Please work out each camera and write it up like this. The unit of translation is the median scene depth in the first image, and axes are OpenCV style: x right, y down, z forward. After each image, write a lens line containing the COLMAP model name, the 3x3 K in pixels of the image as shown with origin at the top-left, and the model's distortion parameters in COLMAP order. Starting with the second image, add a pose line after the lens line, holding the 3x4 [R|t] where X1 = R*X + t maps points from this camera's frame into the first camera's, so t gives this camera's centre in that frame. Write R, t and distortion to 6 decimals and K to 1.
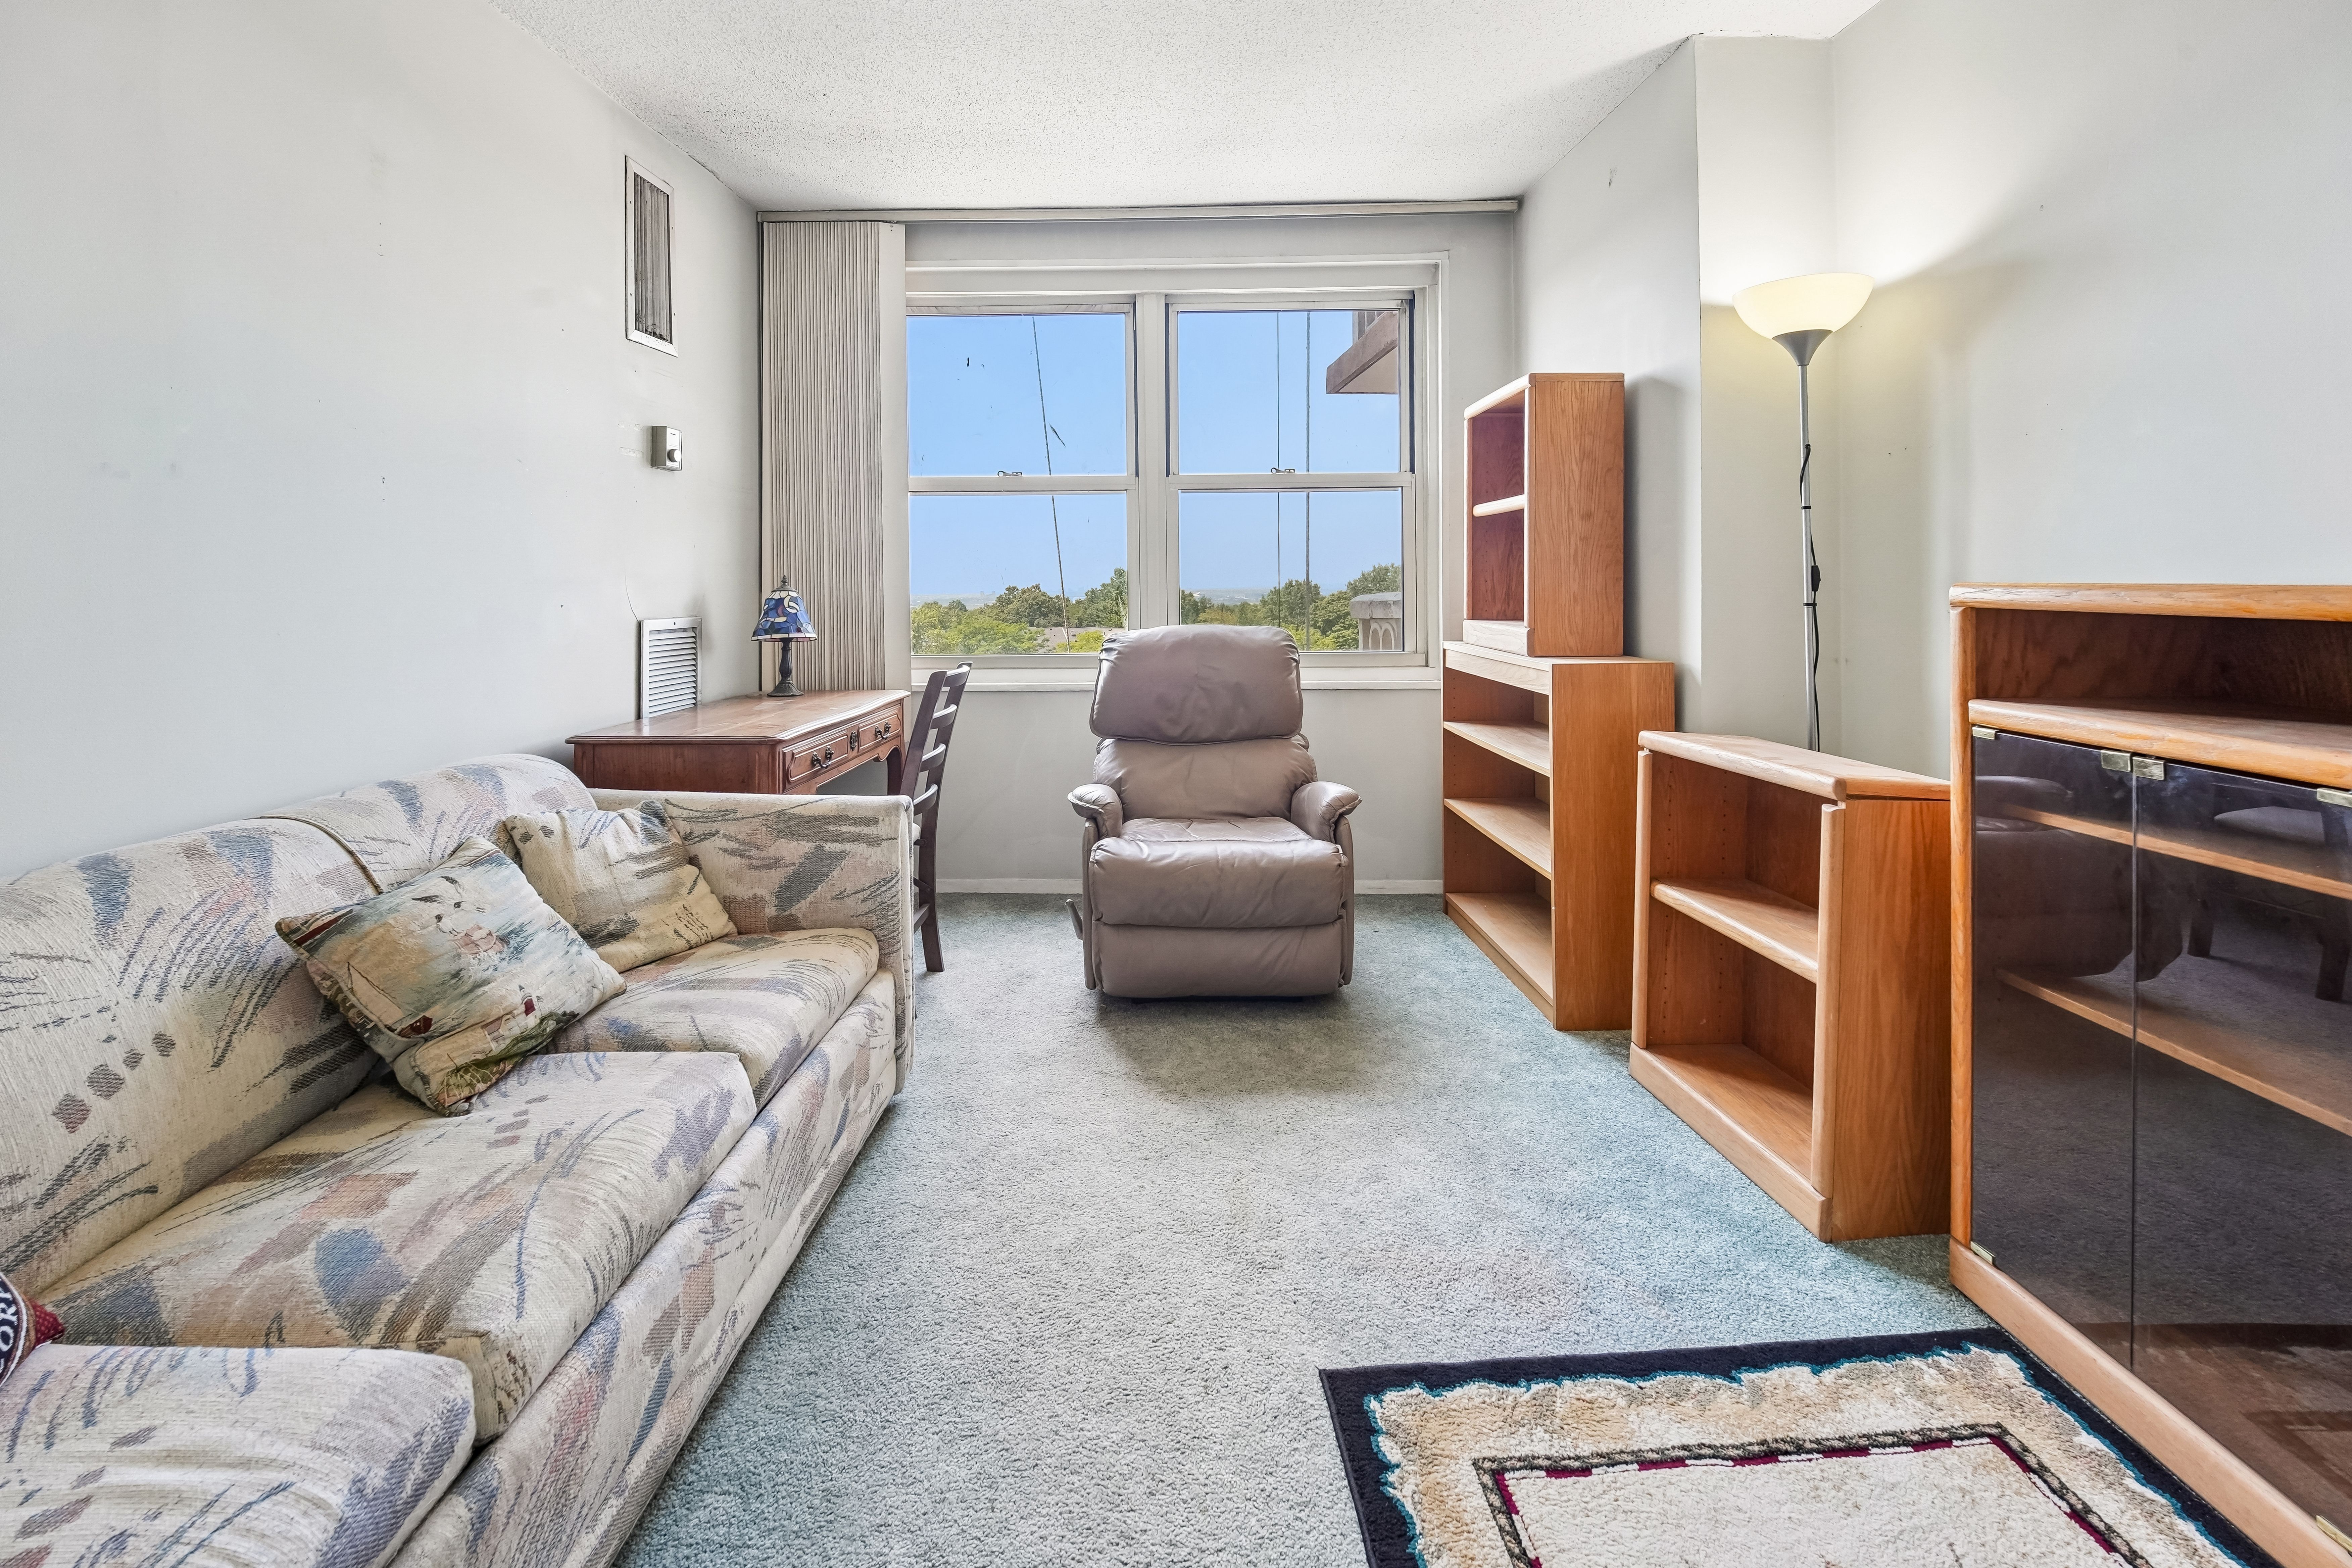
lens RADIAL K [[1059.9, 0, 1169.5], [0, 1059.9, 579.4], [0, 0, 1]] dist [0.020519, -0.017336]
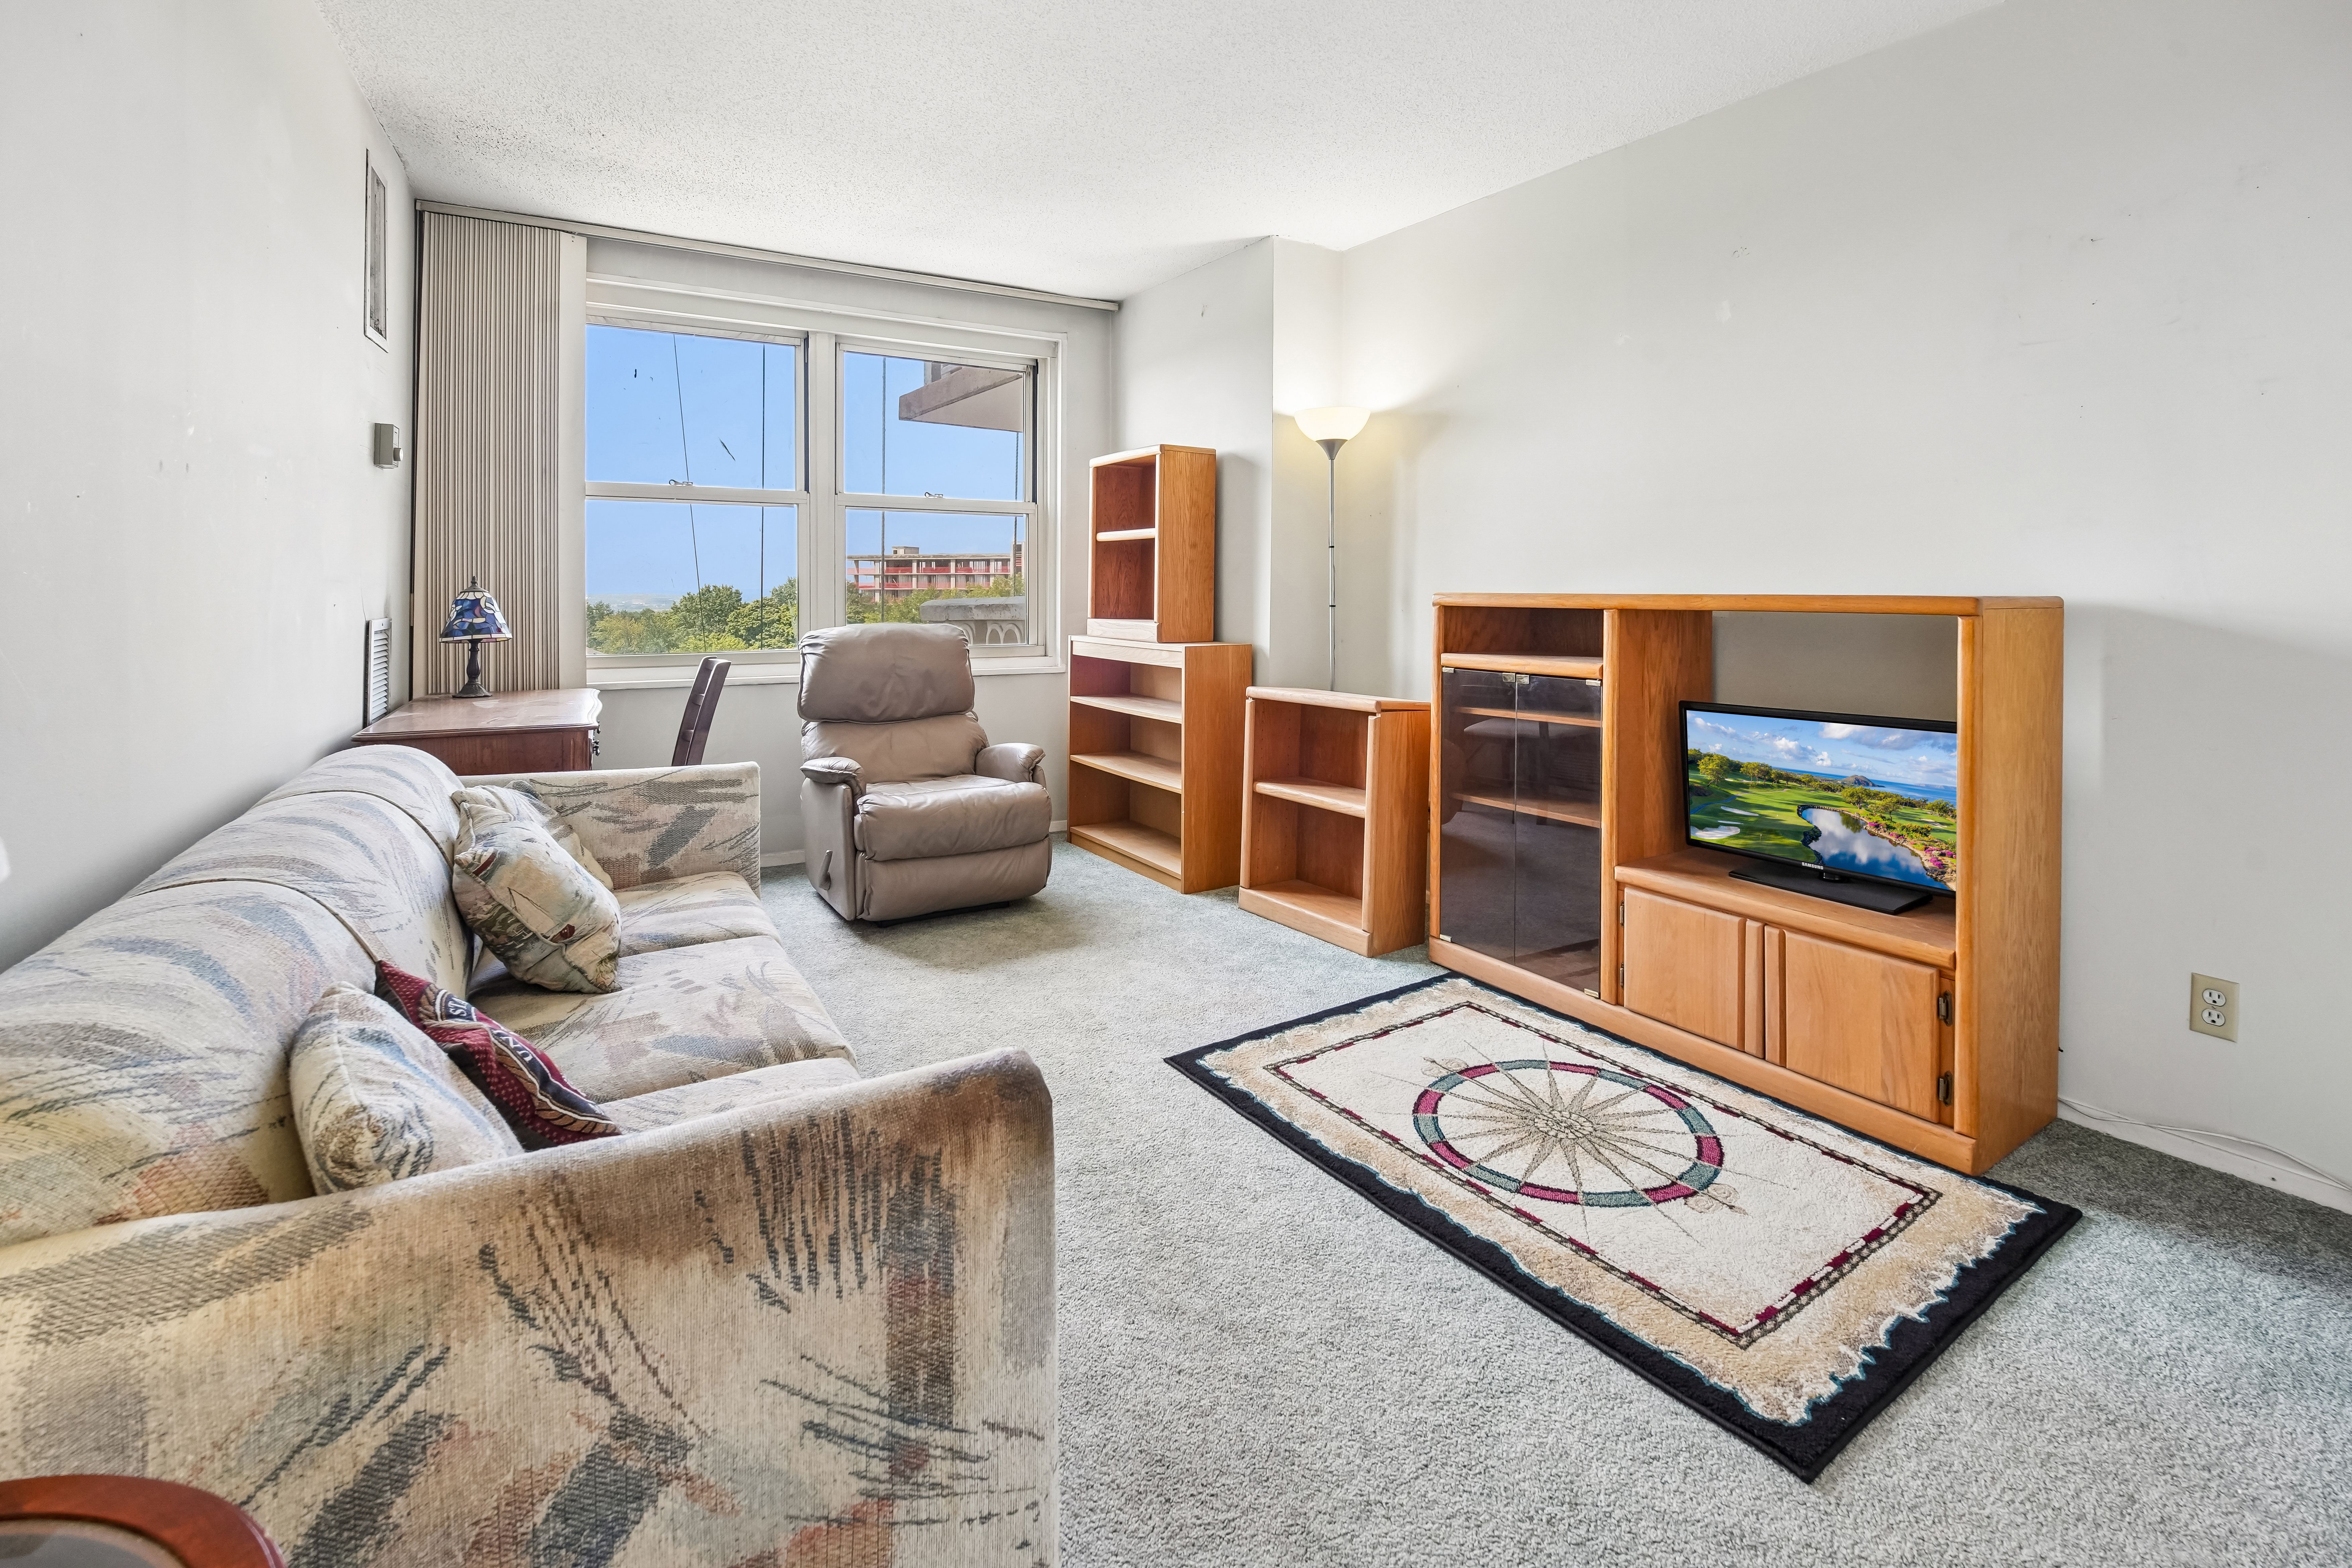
lens RADIAL K [[1059.9, 0, 1169.5], [0, 1059.9, 579.4], [0, 0, 1]] dist [0.020519, -0.017336]
pose [[0.859699, 0.015602, 0.510563, -0.375401], [-0.012037, 0.999875, -0.010285, 0.002401], [-0.510659, 0.002696, 0.859779, -0.229841]]
